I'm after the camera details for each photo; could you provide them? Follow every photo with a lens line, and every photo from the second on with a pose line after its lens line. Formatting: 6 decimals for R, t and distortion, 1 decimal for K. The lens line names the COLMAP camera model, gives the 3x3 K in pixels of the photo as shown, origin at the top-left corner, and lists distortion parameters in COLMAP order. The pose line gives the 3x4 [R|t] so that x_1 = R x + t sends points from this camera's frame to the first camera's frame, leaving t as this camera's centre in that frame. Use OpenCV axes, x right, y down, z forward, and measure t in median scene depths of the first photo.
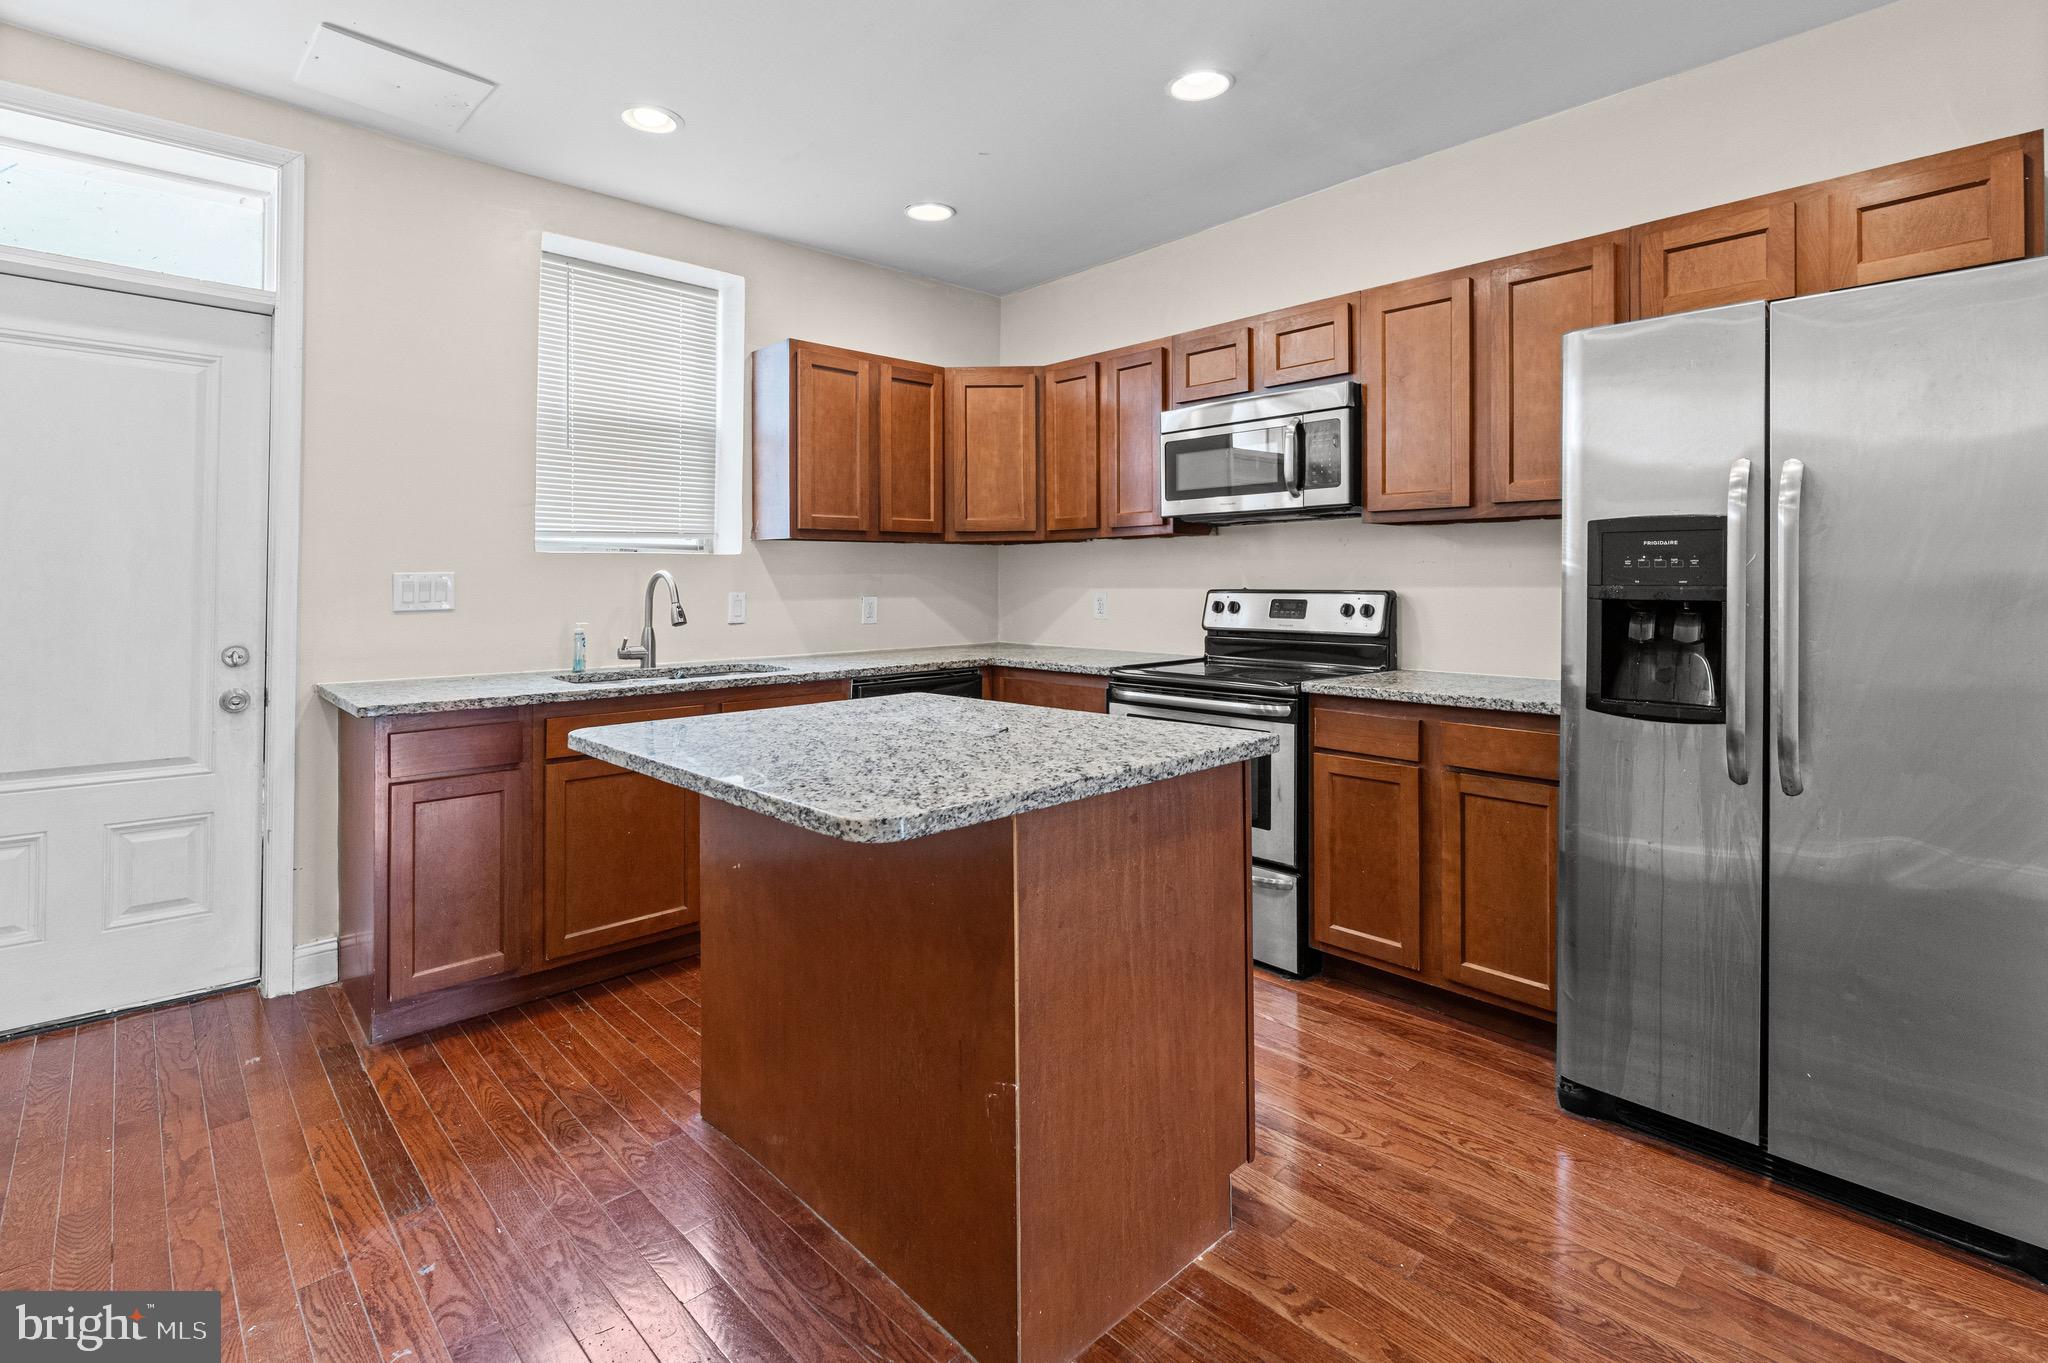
lens RADIAL K [[950.5, 0, 1028.3], [0, 950.5, 585.1], [0, 0, 1]] dist [-0.005245, -0.000361]
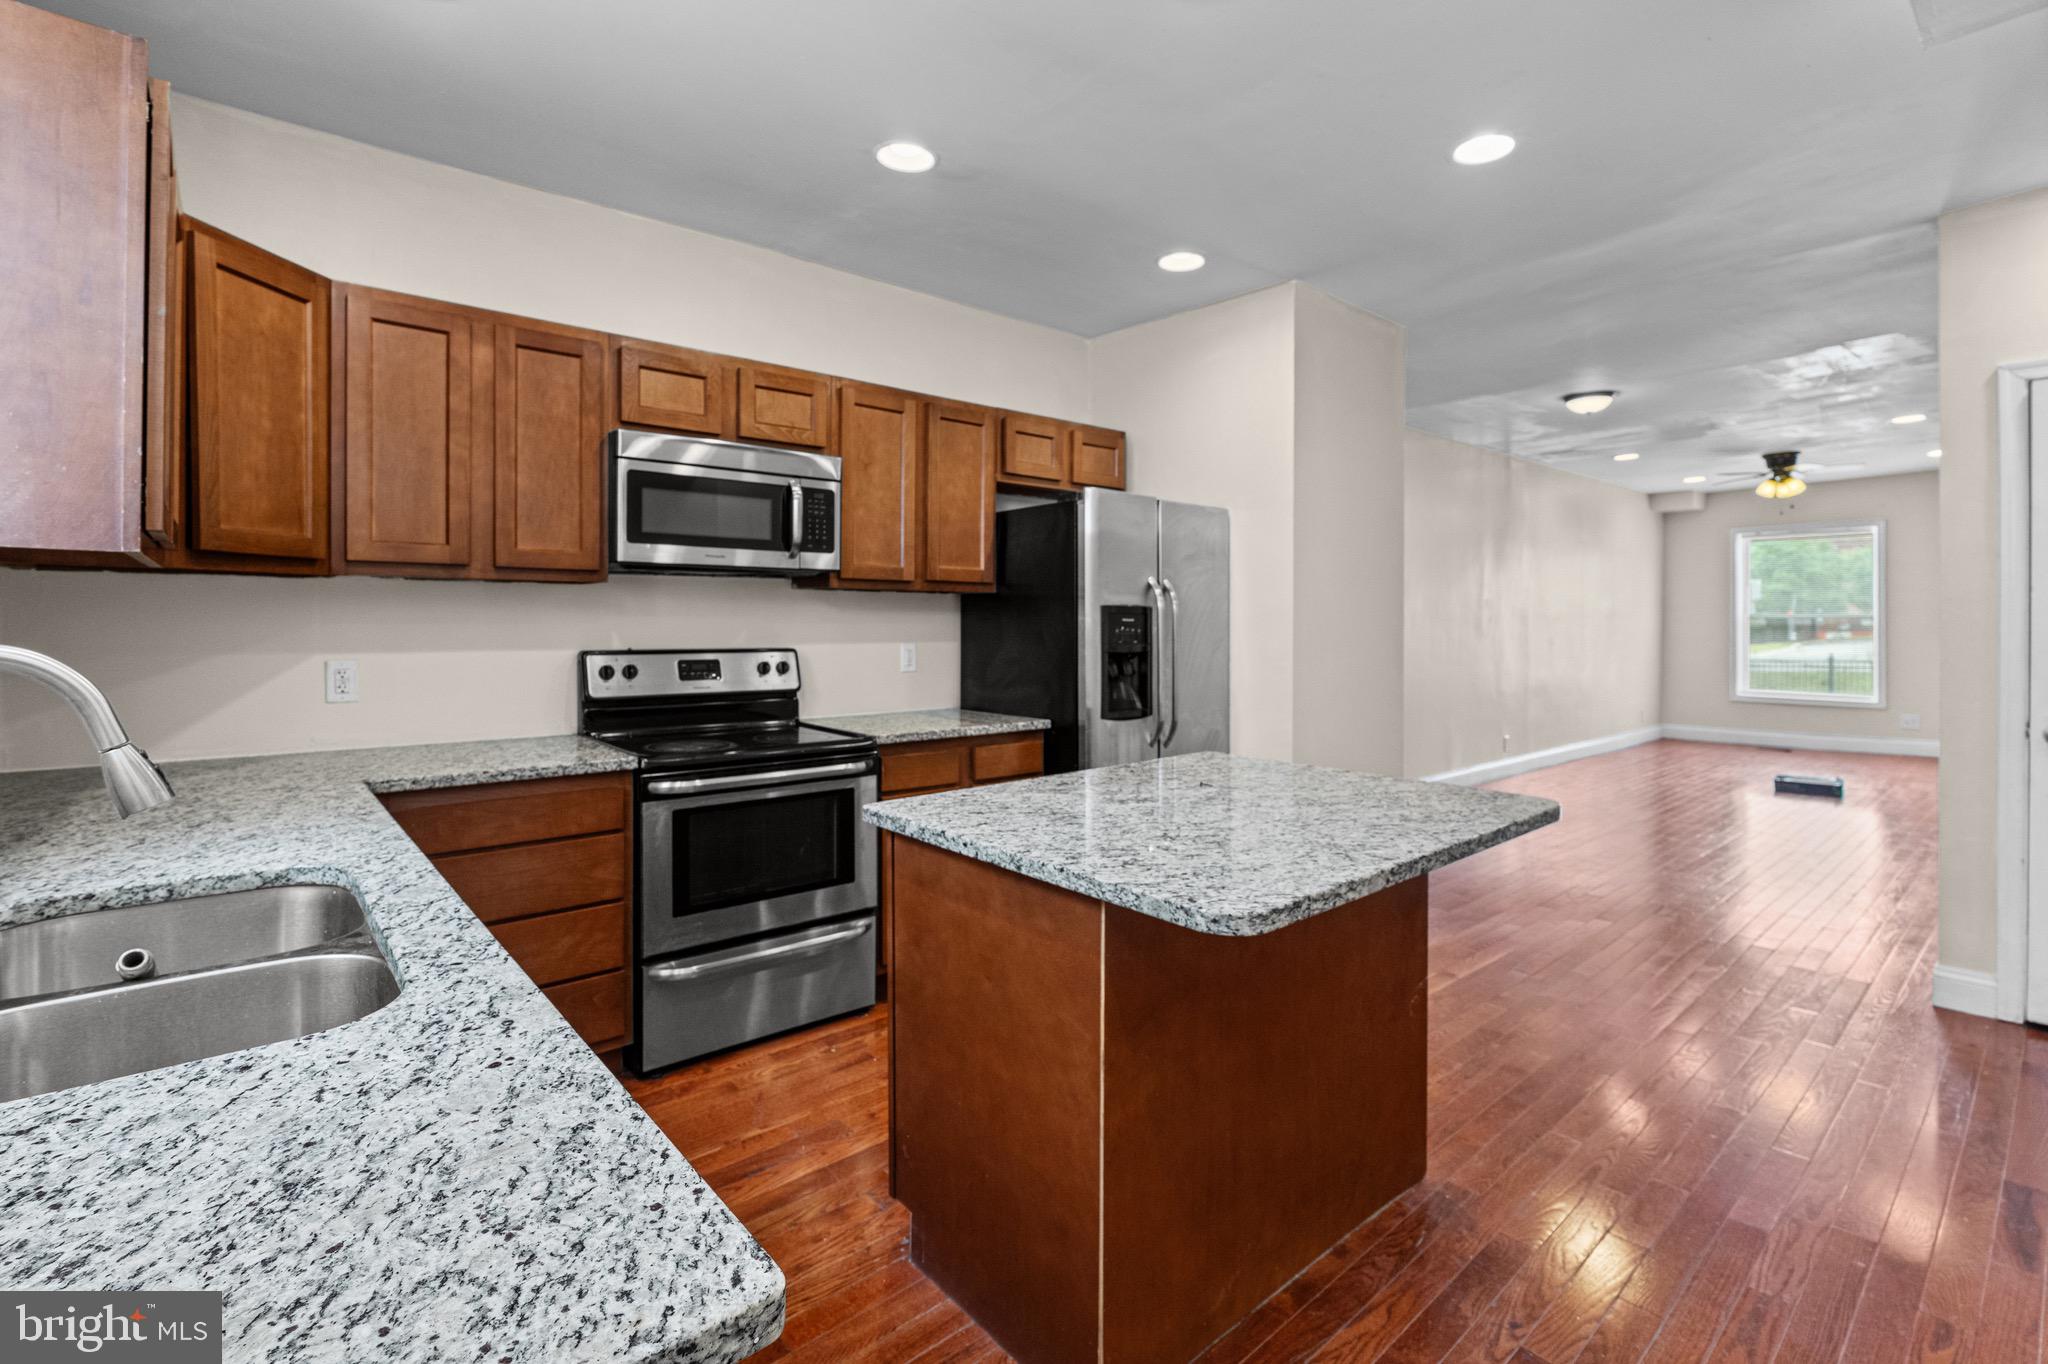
lens RADIAL K [[941.1, 0, 1028.3], [0, 941.1, 623.7], [0, 0, 1]] dist [-0.002334, -0.000062]
pose [[0.051883, 0.002598, 0.998650, -0.671707], [-0.000689, 0.999996, -0.002566, -0.019510], [-0.998653, -0.000555, 0.051884, 0.663841]]
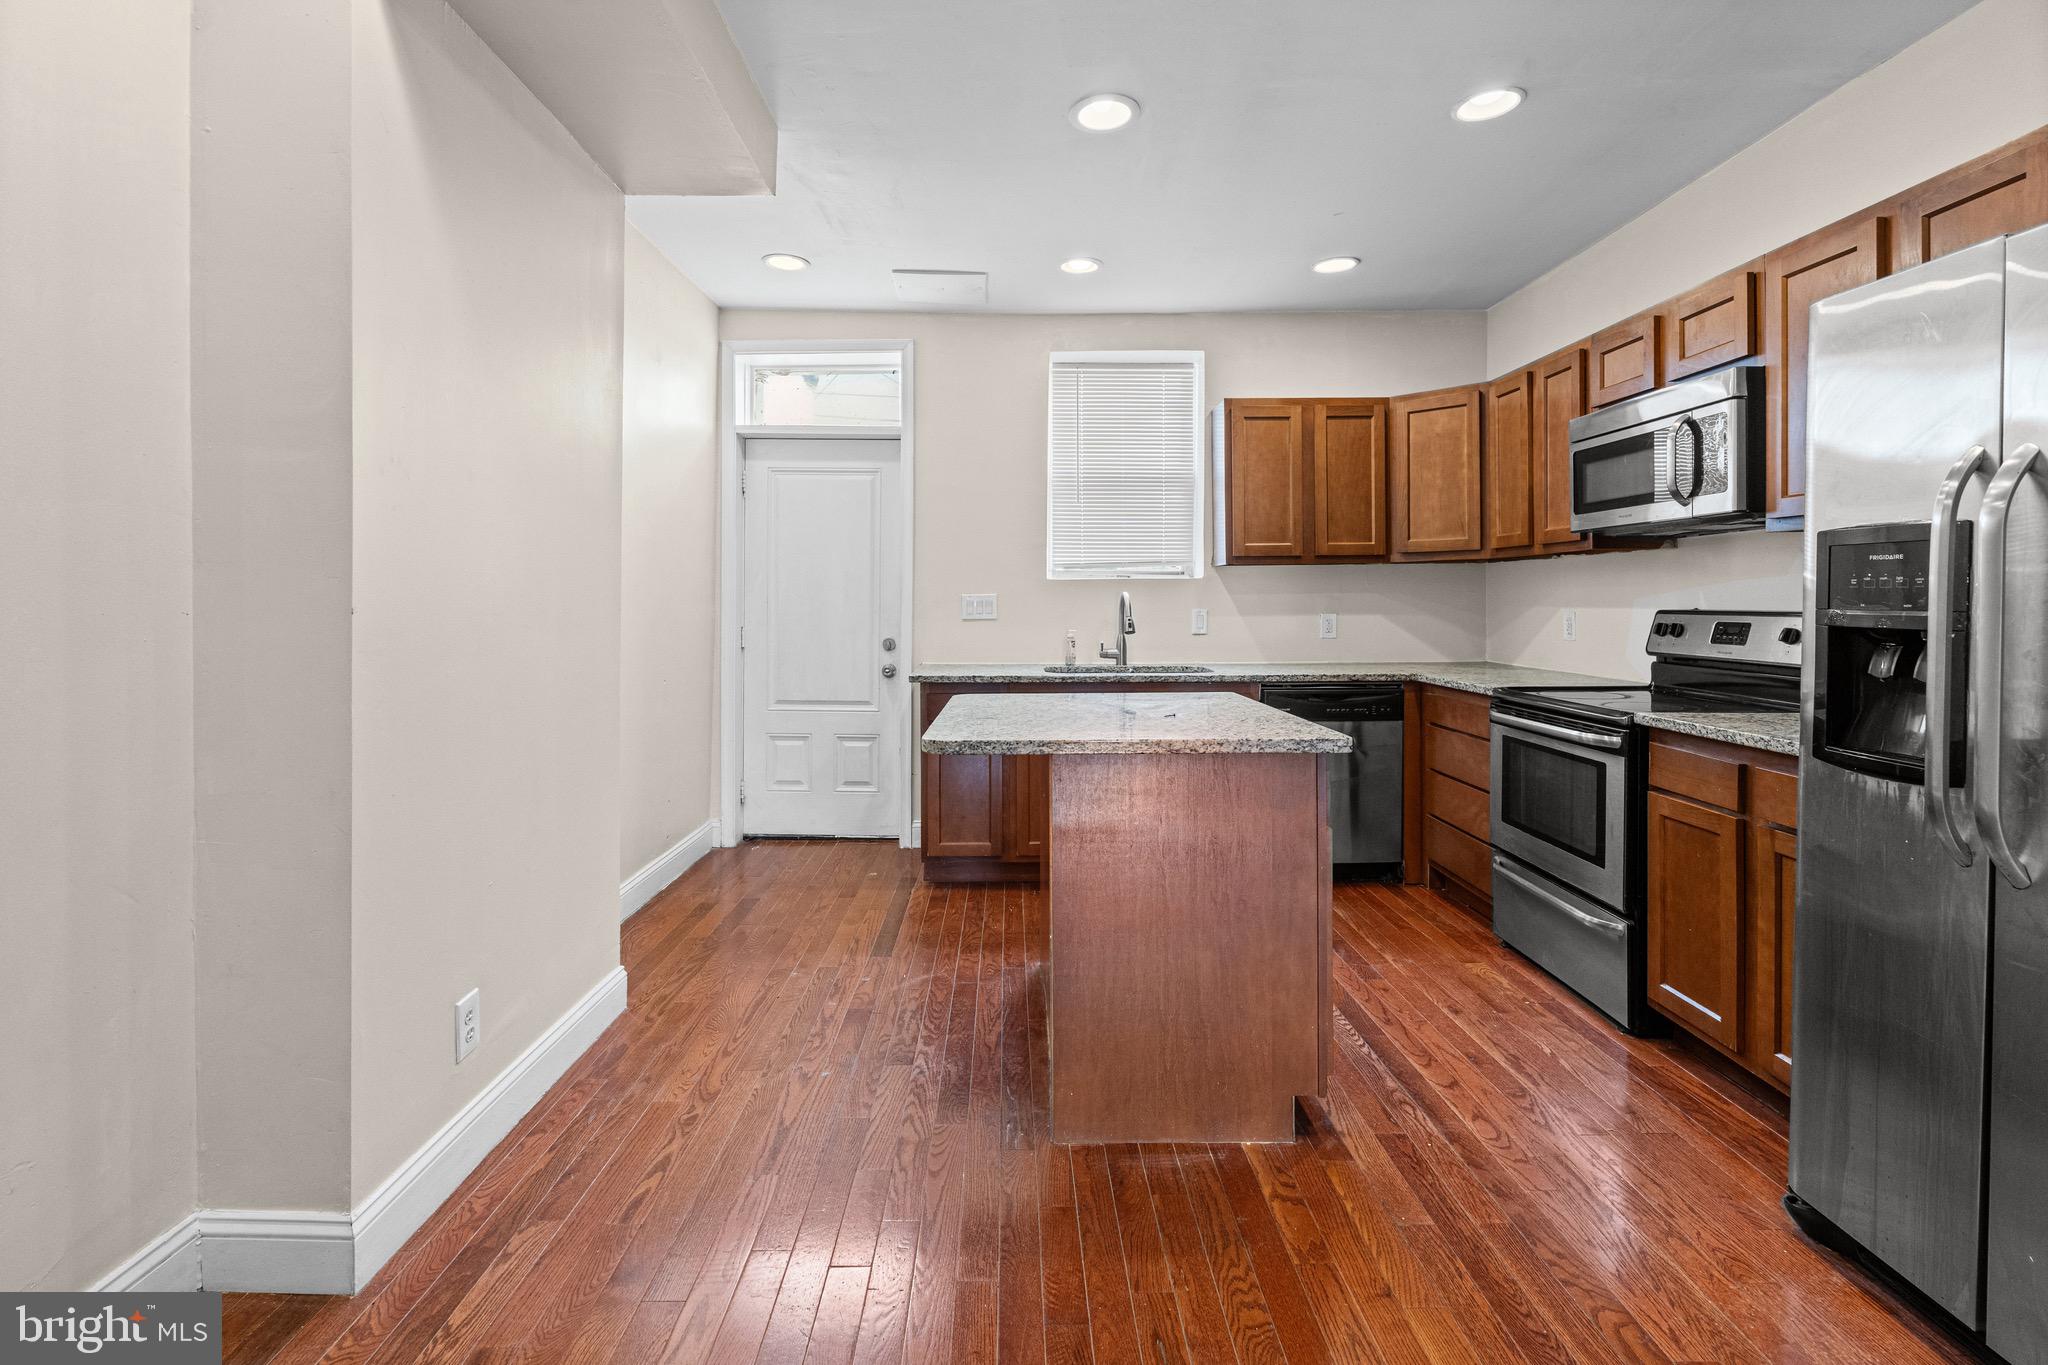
lens RADIAL K [[941.1, 0, 1028.3], [0, 941.1, 624.2], [0, 0, 1]] dist [-0.002334, -0.000062]
pose [[0.729951, 0.019105, -0.683233, 0.413934], [-0.002268, 0.999671, 0.025530, -0.003741], [0.683496, -0.017086, 0.729754, -0.048717]]
